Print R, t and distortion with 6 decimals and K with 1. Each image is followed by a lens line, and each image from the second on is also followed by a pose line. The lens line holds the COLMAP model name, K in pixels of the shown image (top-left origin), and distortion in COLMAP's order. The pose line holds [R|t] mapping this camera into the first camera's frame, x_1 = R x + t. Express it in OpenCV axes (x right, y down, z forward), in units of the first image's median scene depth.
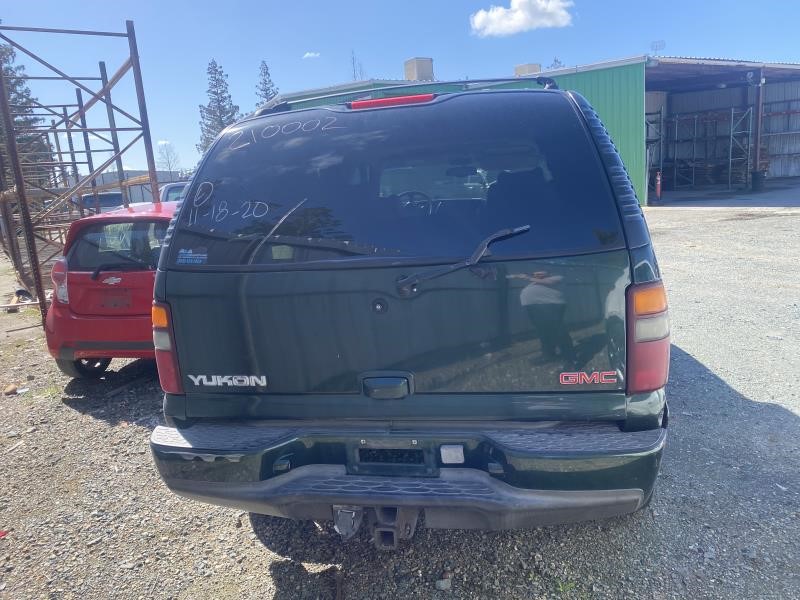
lens RADIAL K [[611.9, 0, 406.3], [0, 611.9, 297.1], [0, 0, 1]] dist [0.023680, -0.022017]
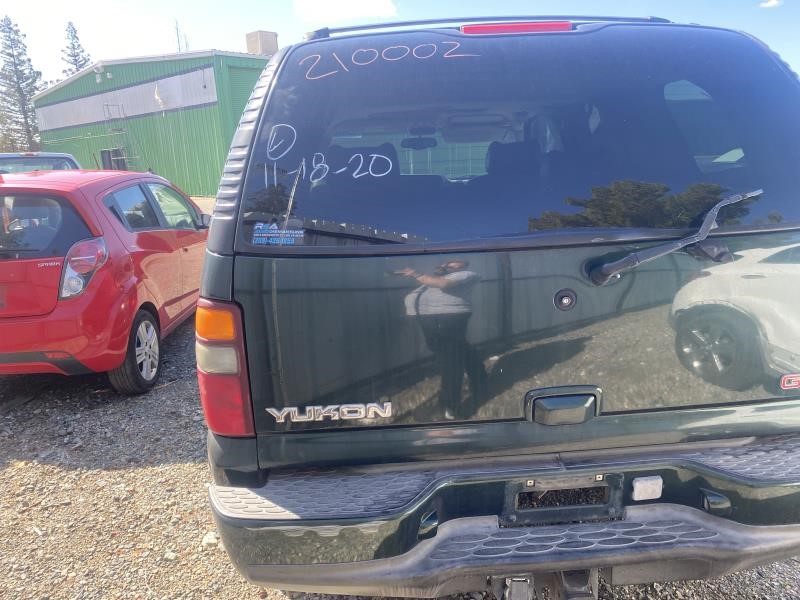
lens RADIAL K [[611.9, 0, 396.2], [0, 611.9, 294.9], [0, 0, 1]] dist [0.023680, -0.022017]
pose [[0.966122, -0.027798, 0.256585, -0.377898], [0.022823, 0.999490, 0.022347, -0.010439], [-0.257075, -0.015734, 0.966263, 0.300622]]
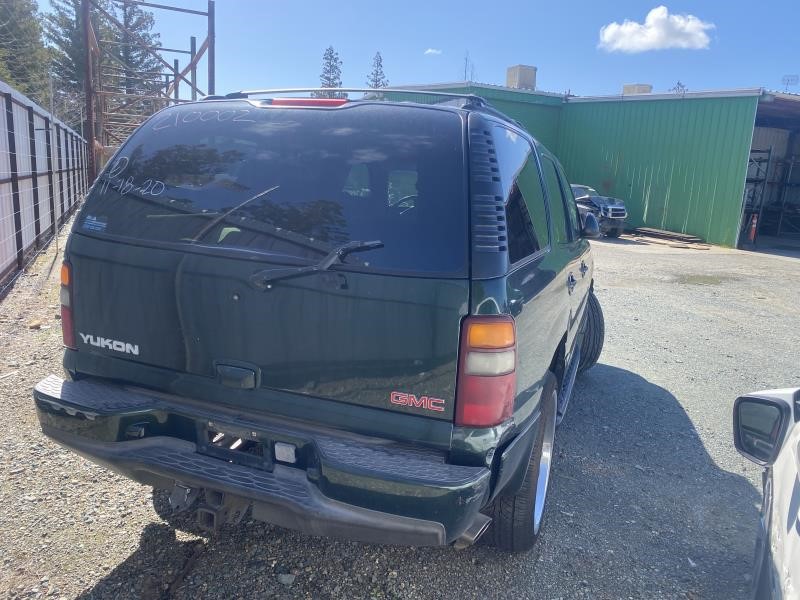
lens RADIAL K [[611.9, 0, 400.8], [0, 611.9, 298.0], [0, 0, 1]] dist [0.023680, -0.022017]
pose [[0.976644, 0.160954, -0.142341, 0.327002], [-0.160731, 0.986911, 0.013139, -0.036017], [0.142592, 0.010047, 0.989731, 0.016857]]
